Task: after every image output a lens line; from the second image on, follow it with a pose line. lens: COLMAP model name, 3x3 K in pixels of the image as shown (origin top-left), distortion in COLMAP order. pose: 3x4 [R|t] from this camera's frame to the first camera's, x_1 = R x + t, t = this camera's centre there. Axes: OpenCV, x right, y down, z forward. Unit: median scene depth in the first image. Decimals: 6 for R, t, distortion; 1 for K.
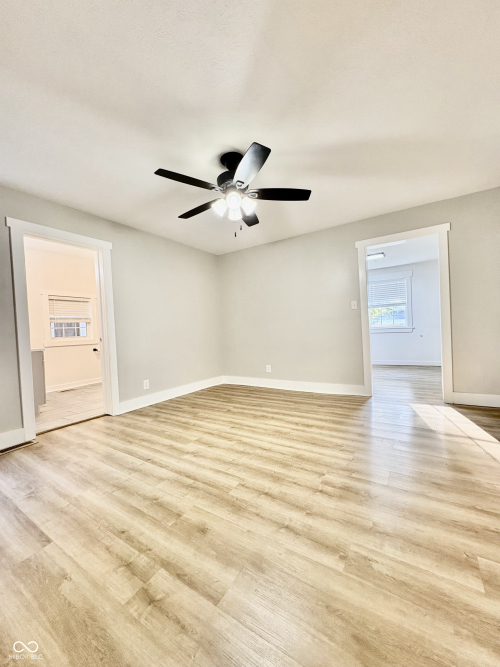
lens RADIAL K [[268.0, 0, 252.9], [0, 268.0, 334.5], [0, 0, 1]] dist [-0.000060, 0.000468]
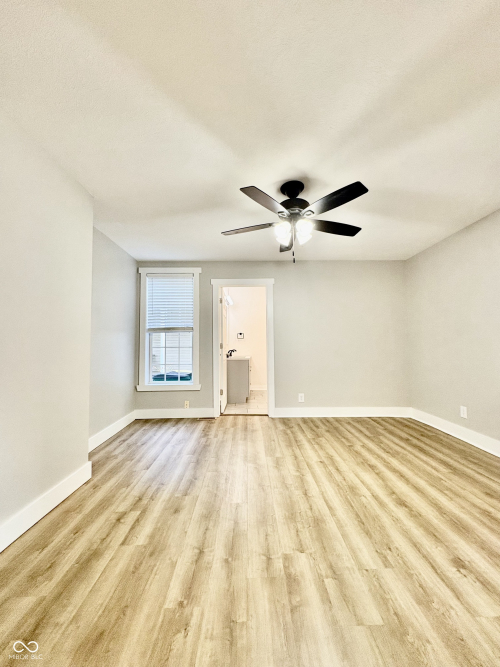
lens RADIAL K [[268.0, 0, 248.3], [0, 268.0, 333.7], [0, 0, 1]] dist [-0.000060, 0.000468]
pose [[0.533650, -0.002346, -0.845702, 0.577353], [-0.030048, 0.999312, -0.021733, -0.065963], [0.845172, 0.037010, 0.533212, 0.286305]]
